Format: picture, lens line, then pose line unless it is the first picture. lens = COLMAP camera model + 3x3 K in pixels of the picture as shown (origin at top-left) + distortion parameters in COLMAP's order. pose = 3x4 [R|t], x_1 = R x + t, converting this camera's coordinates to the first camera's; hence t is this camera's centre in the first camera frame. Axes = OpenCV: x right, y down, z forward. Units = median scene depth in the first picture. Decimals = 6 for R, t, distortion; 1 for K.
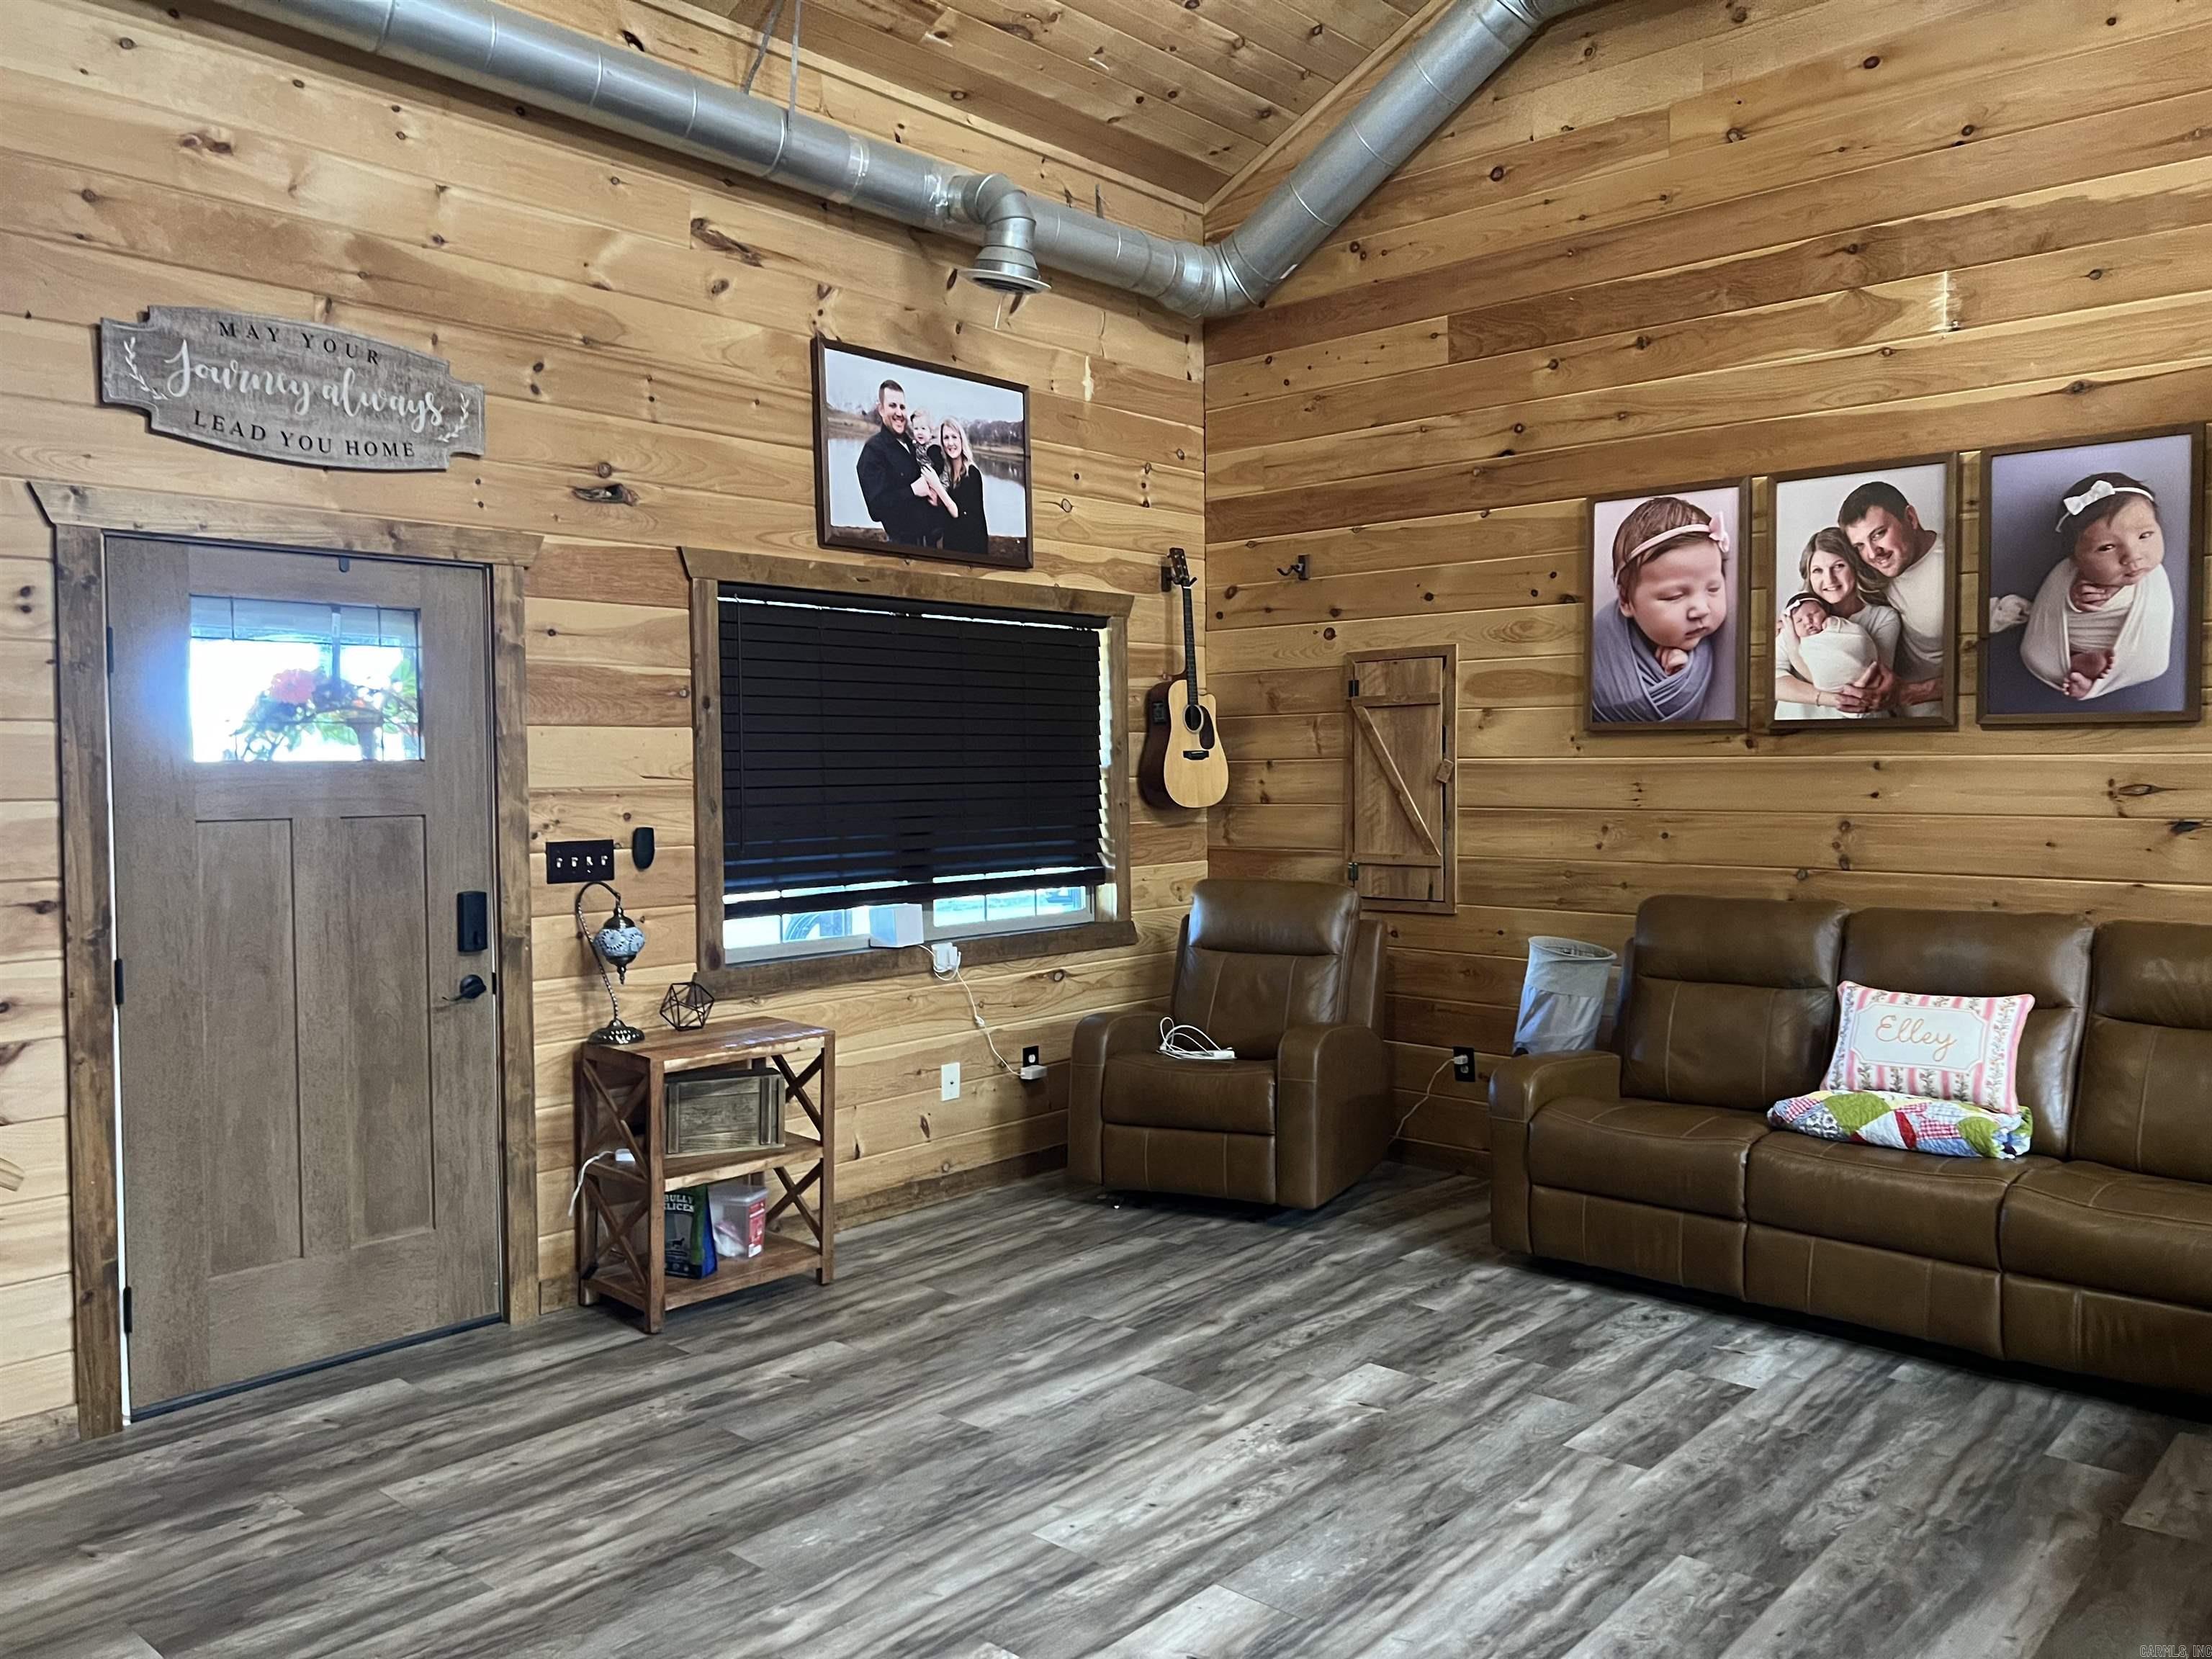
lens RADIAL K [[1656.2, 0, 1087.2], [0, 1656.2, 823.6], [0, 0, 1]] dist [0.063059, -0.072379]
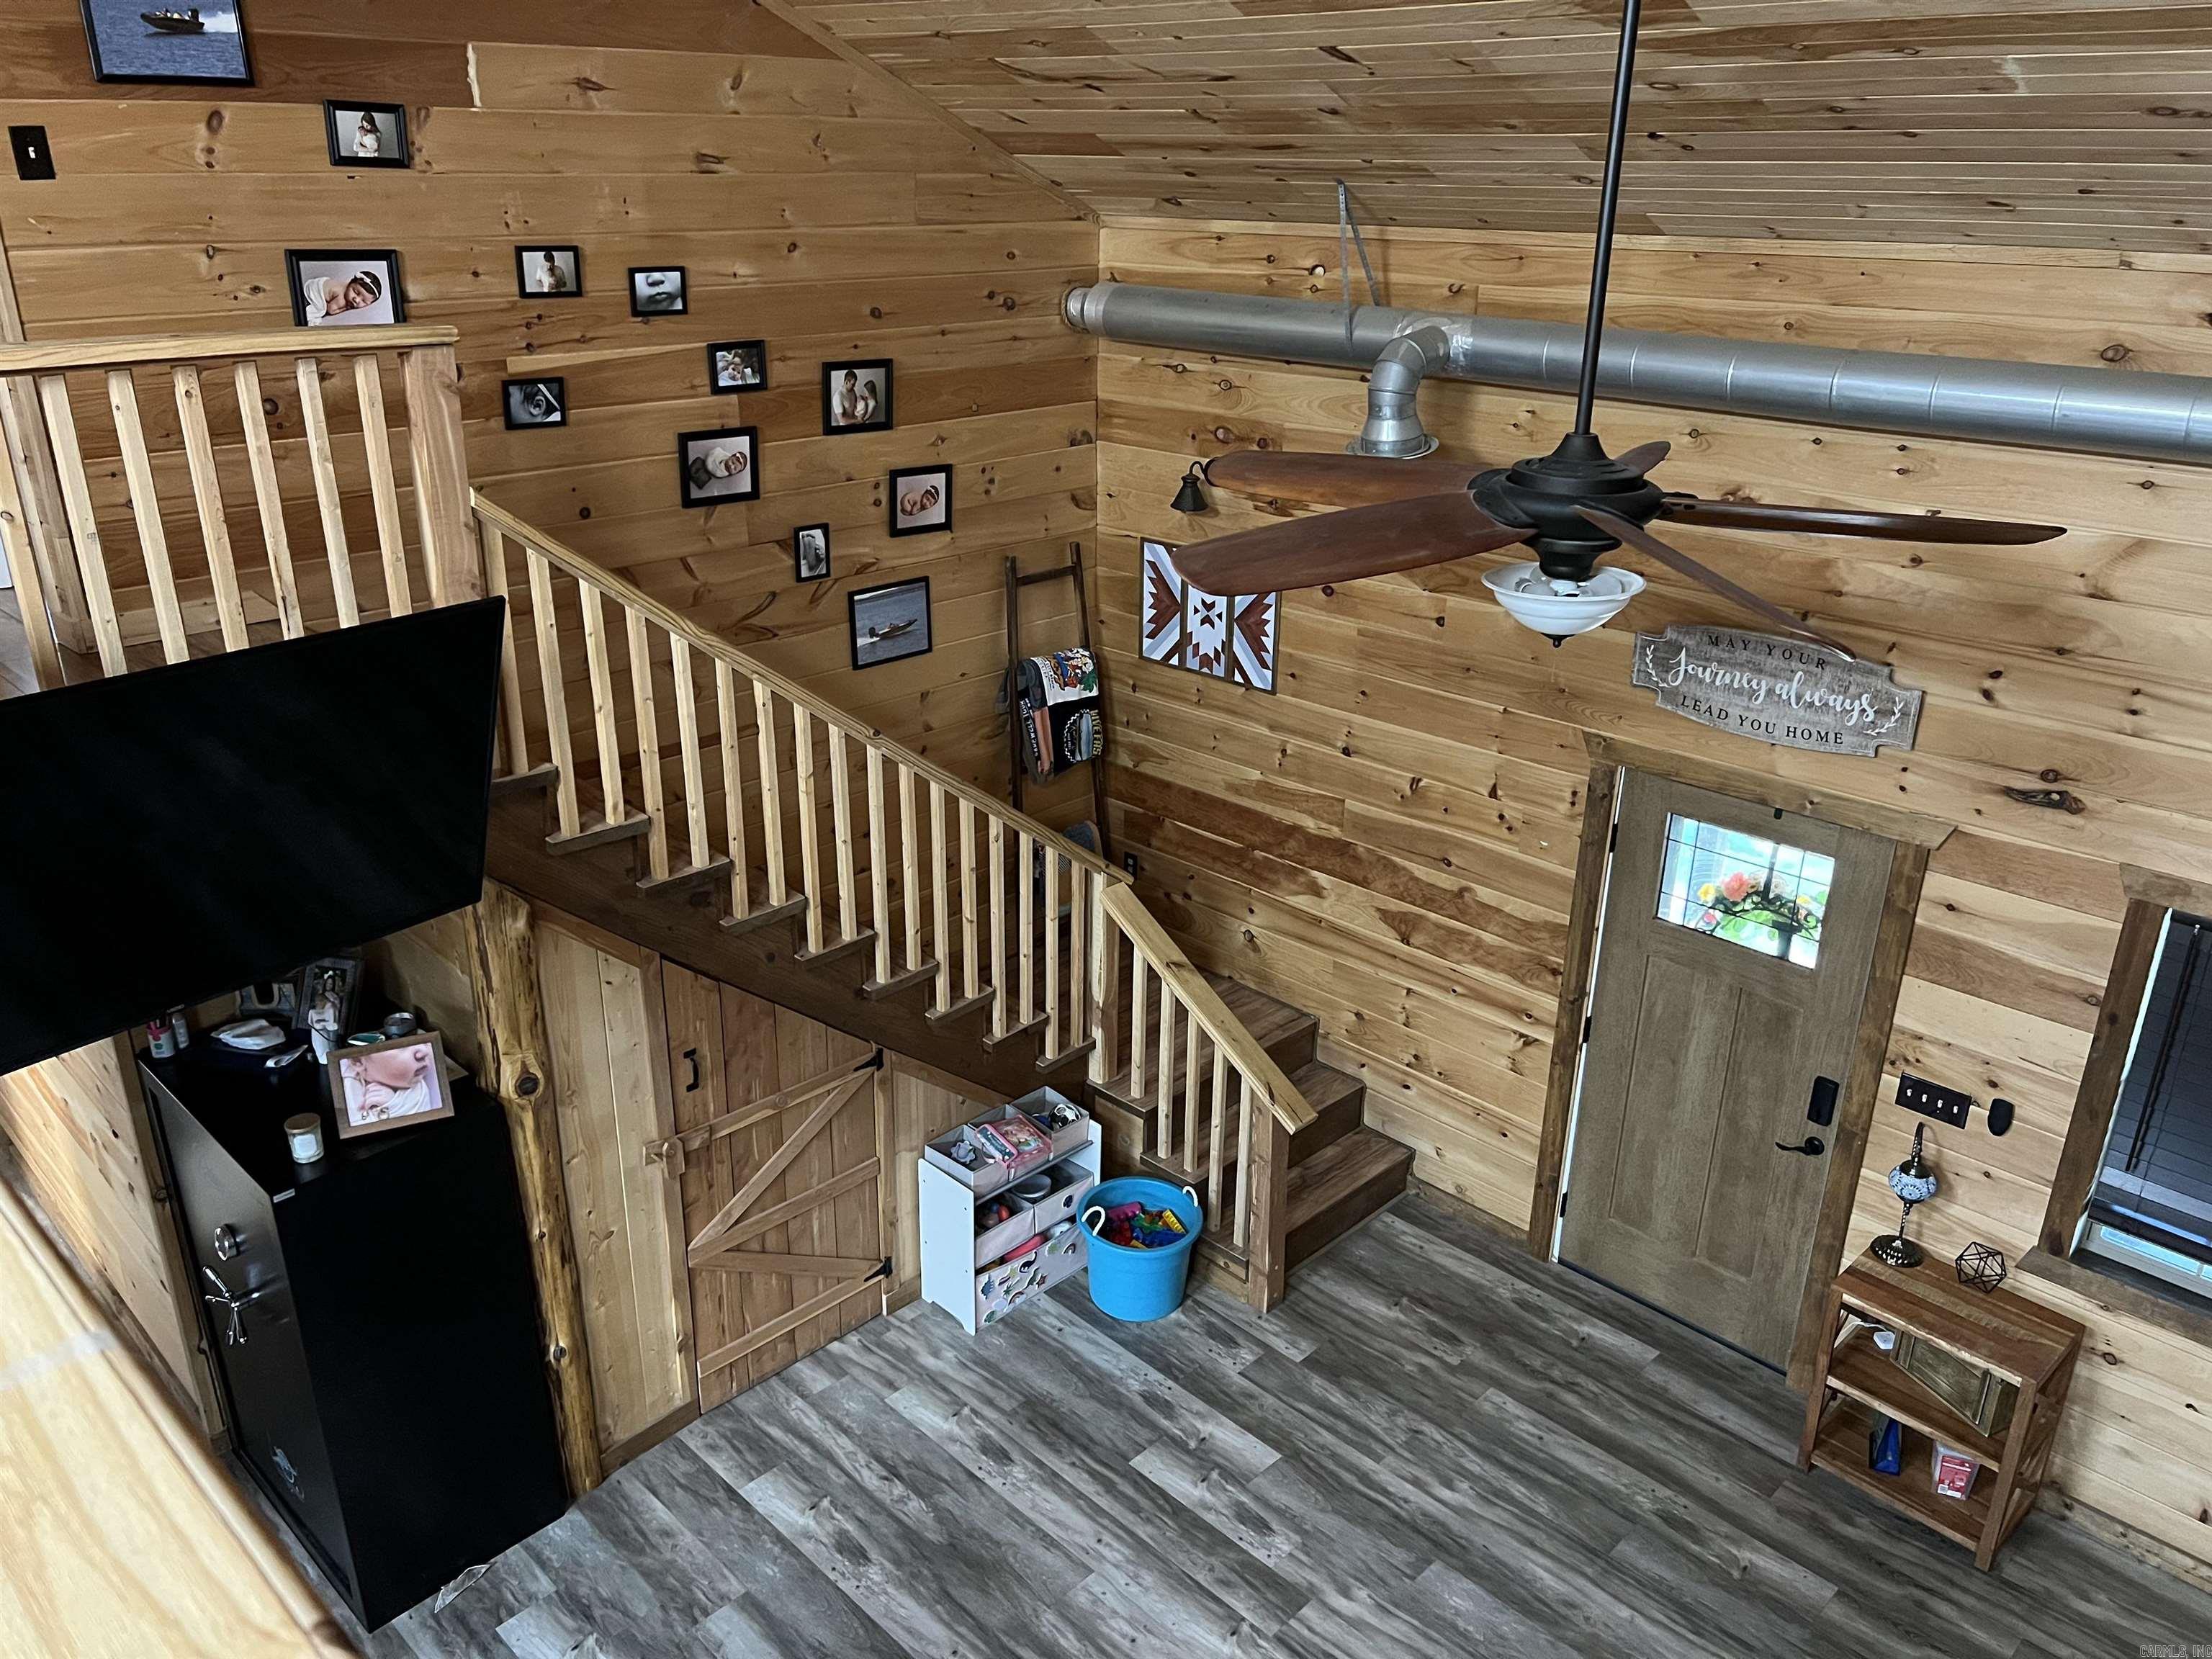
lens RADIAL K [[1656.2, 0, 1096.0], [0, 1656.2, 846.2], [0, 0, 1]] dist [0.063059, -0.072379]
pose [[-0.048284, 0.391366, -0.918967, 0.683150], [-0.040650, 0.918508, 0.393307, -0.549918], [0.998006, 0.056346, -0.028440, 0.467603]]
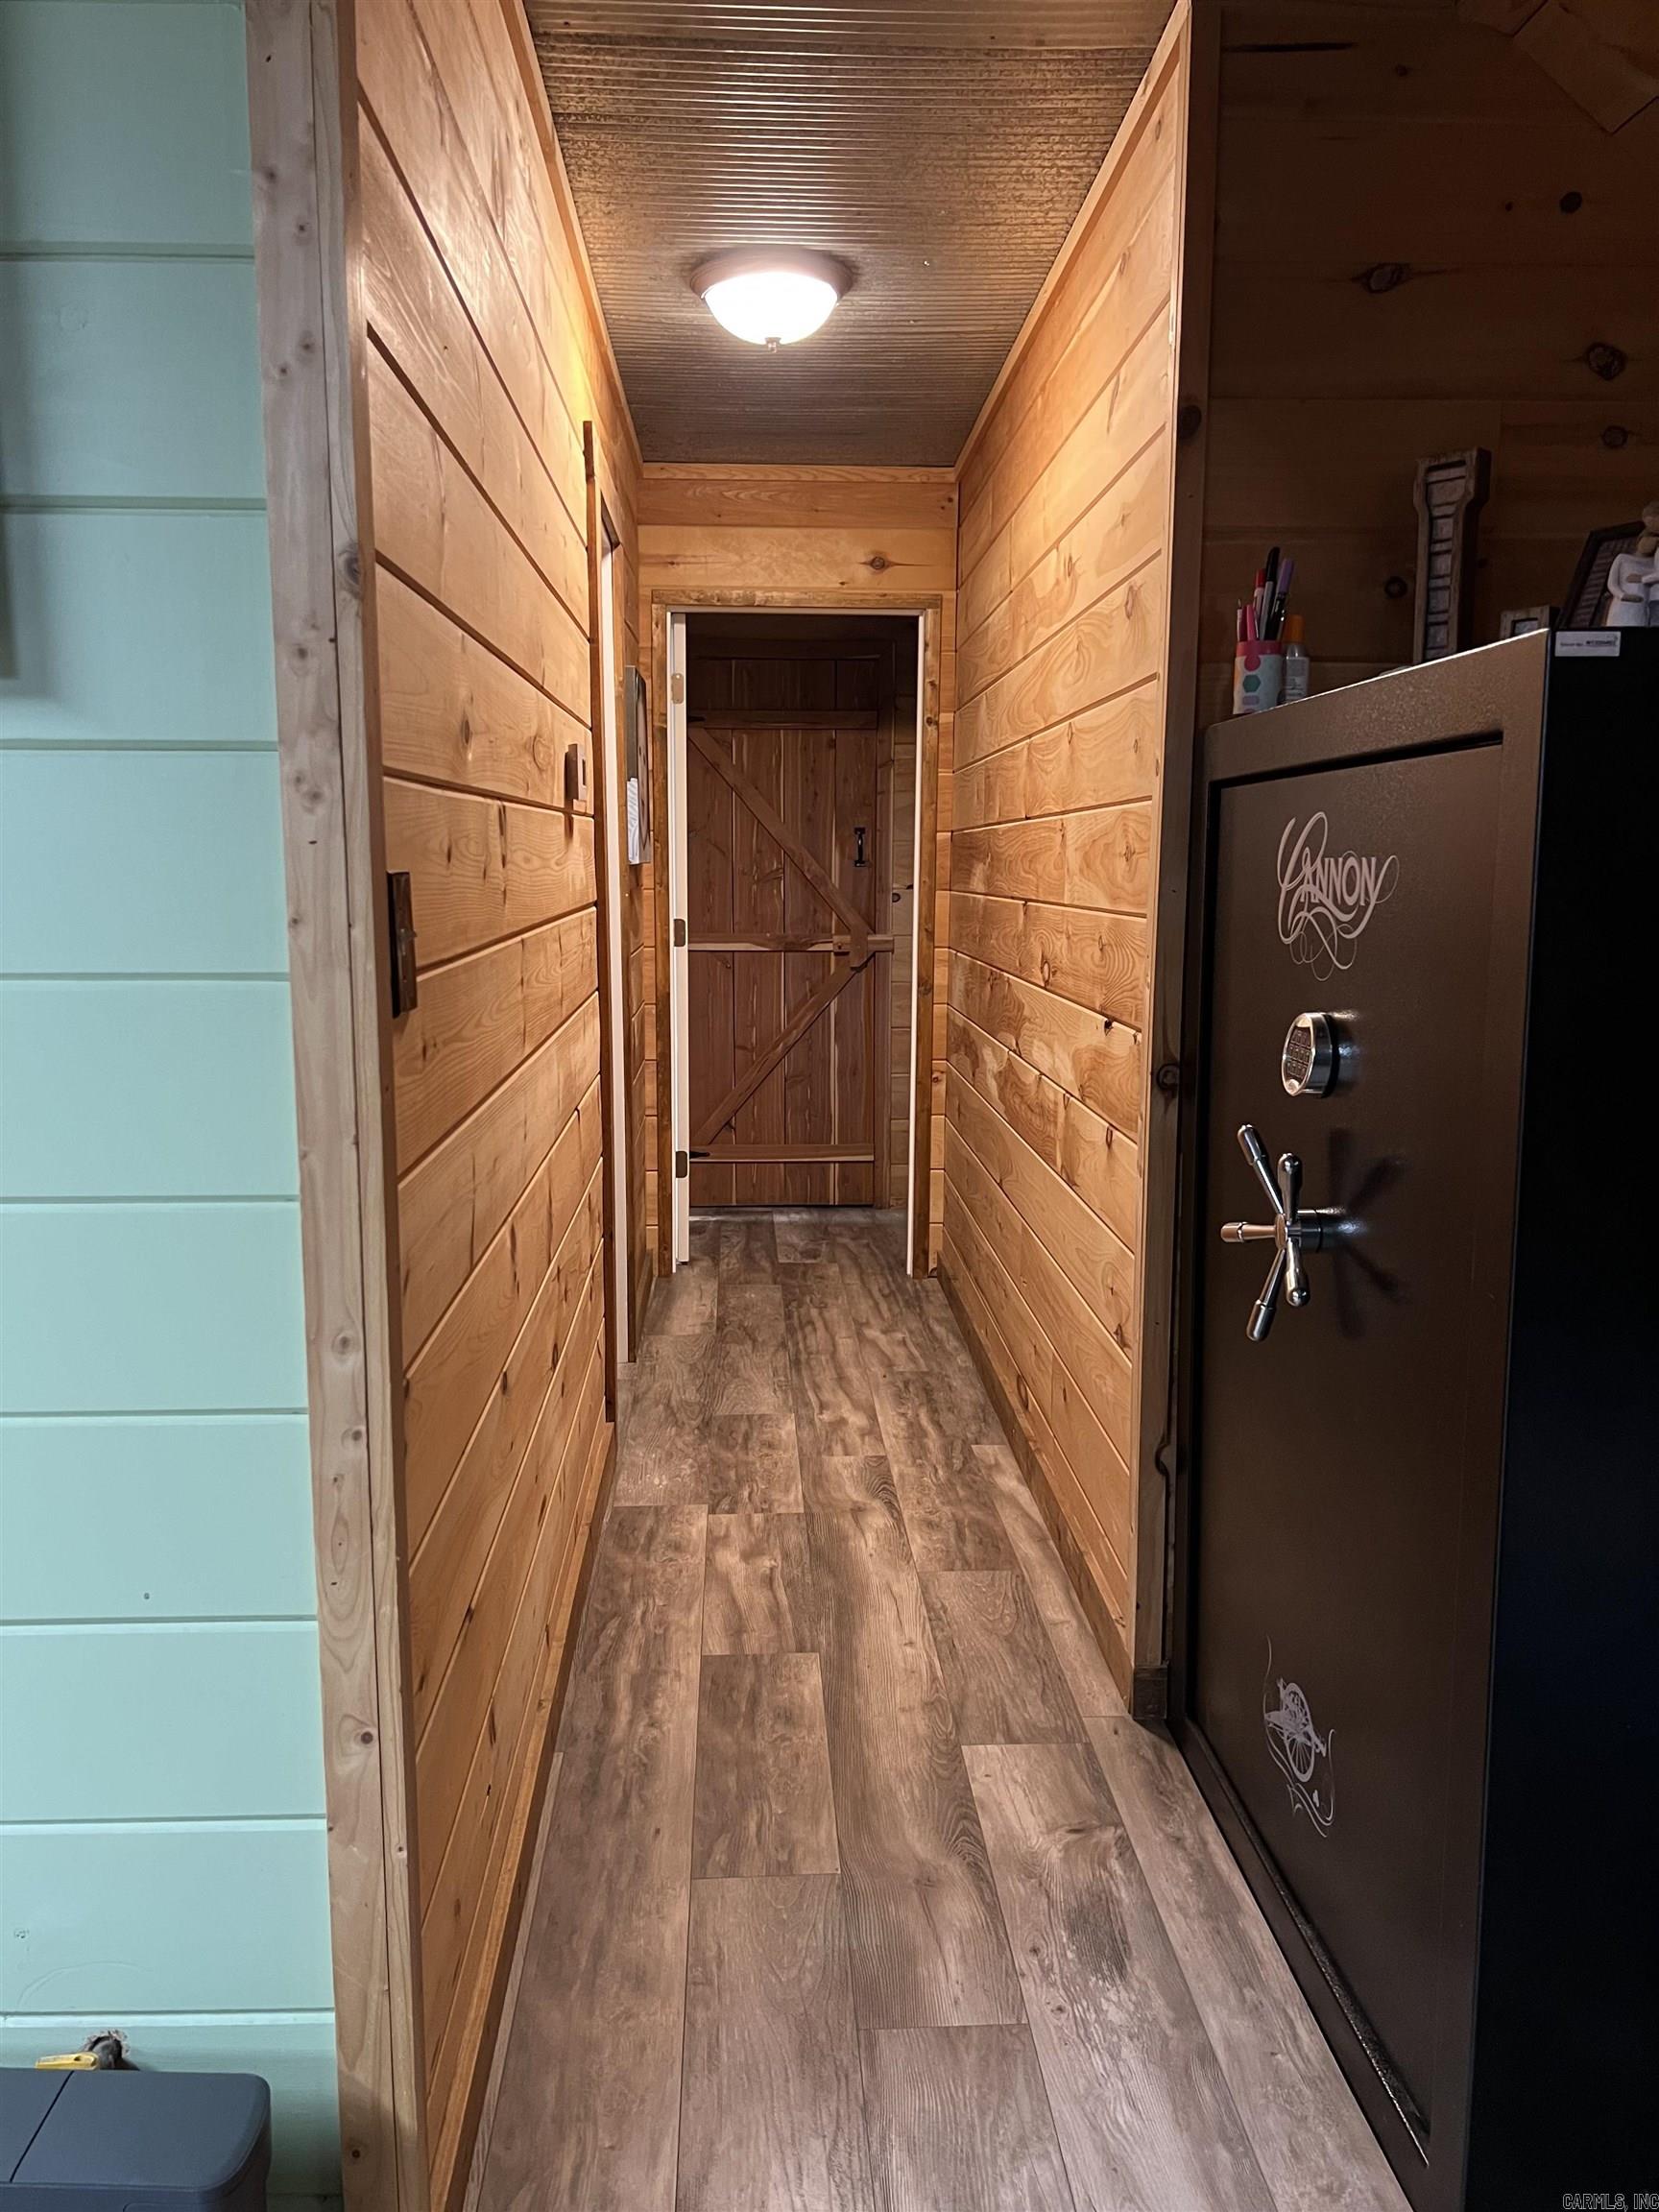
lens RADIAL K [[1656.2, 0, 809.3], [0, 1656.2, 1108.6], [0, 0, 1]] dist [0.063059, -0.072379]
pose [[-0.712684, 0.110200, -0.692776, 0.239920], [-0.020972, 0.983795, 0.178067, 0.032409], [0.701172, 0.141434, -0.698823, 0.127318]]
